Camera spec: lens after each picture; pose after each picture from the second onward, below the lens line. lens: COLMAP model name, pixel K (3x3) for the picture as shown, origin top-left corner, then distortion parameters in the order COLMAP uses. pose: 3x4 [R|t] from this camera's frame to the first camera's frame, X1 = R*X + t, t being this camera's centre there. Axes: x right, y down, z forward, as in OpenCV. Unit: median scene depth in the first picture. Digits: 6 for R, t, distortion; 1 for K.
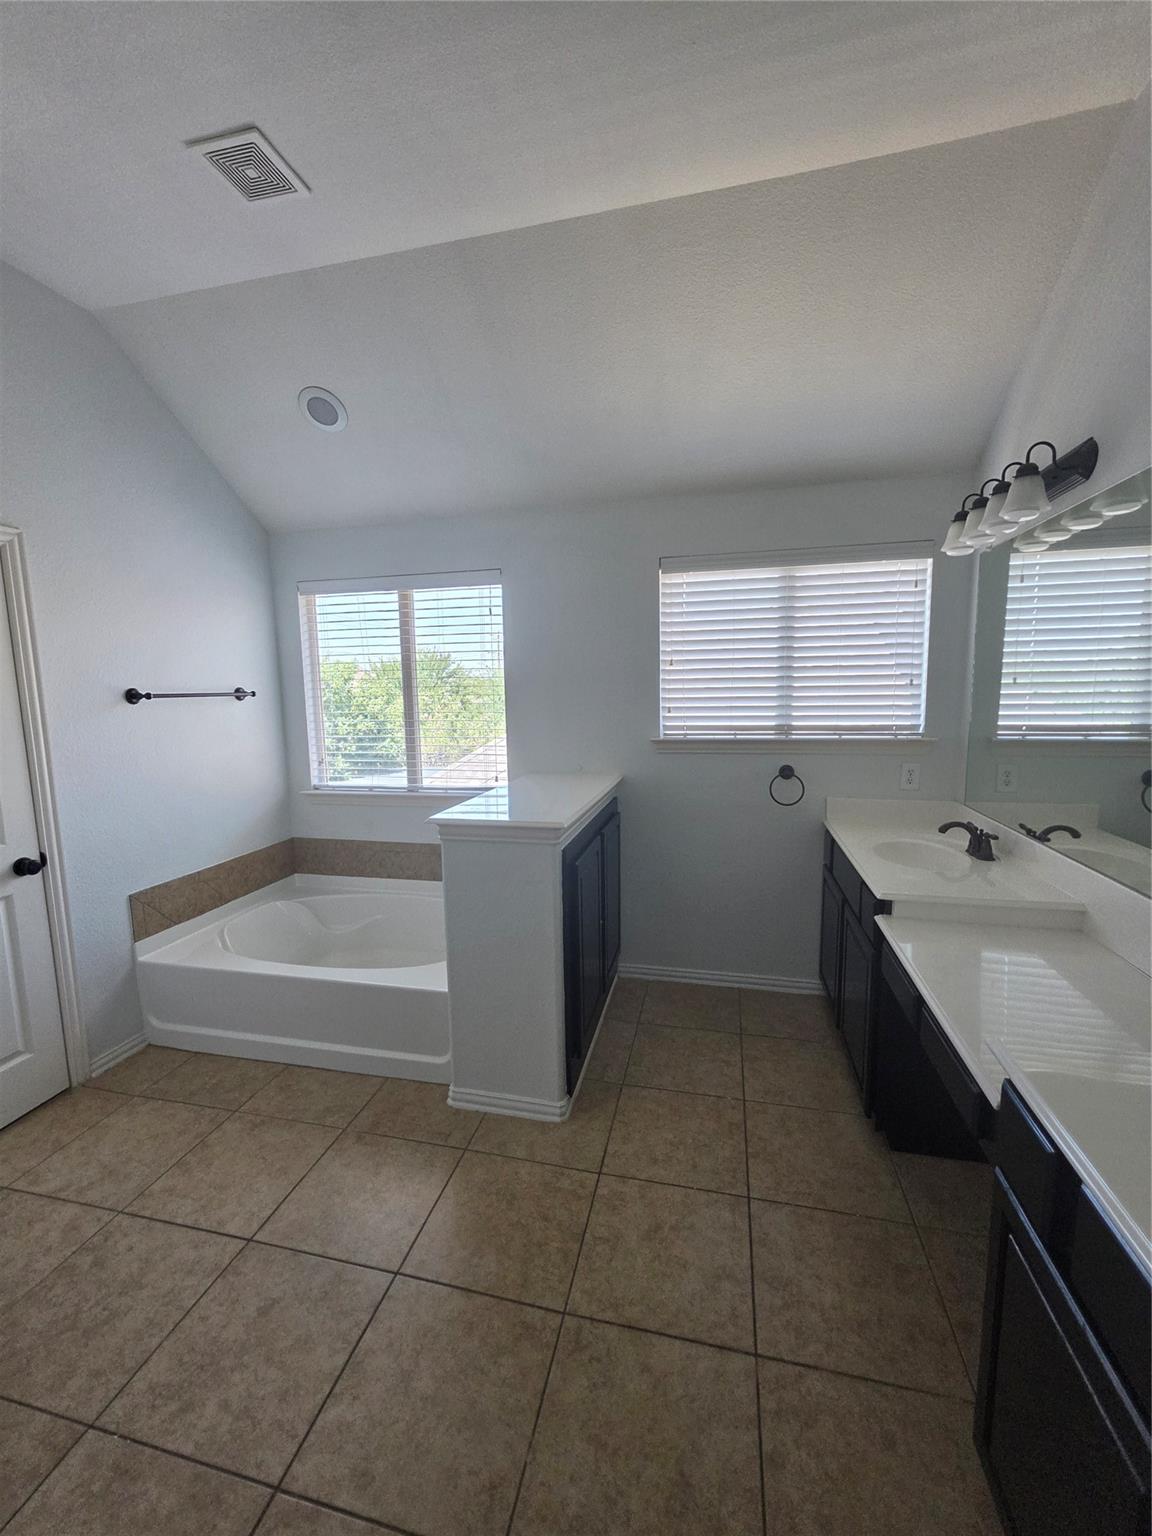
lens RADIAL K [[620.6, 0, 574.2], [0, 620.6, 767.0], [0, 0, 1]] dist [-0.001654, 0.000033]
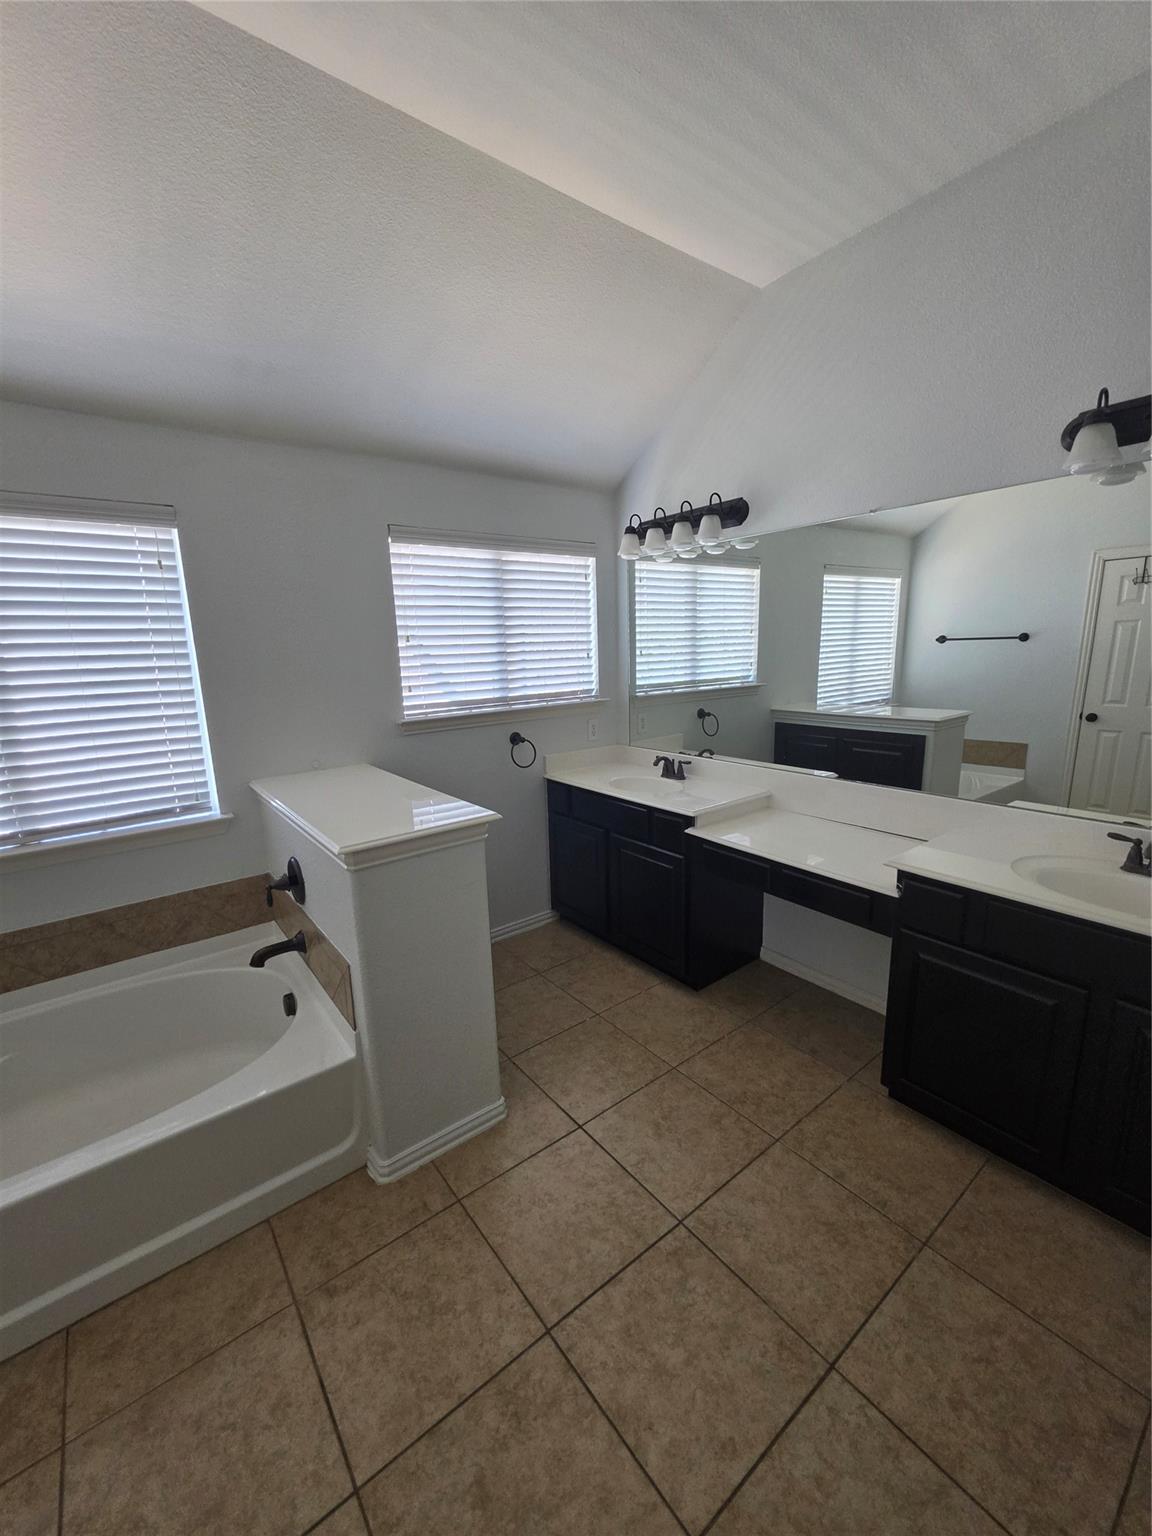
lens RADIAL K [[620.6, 0, 572.1], [0, 620.6, 770.7], [0, 0, 1]] dist [-0.001654, 0.000033]
pose [[0.629587, -0.159413, 0.760399, -0.703447], [0.119623, 0.986943, 0.107863, -0.066539], [-0.767666, 0.023052, 0.640436, 0.325993]]
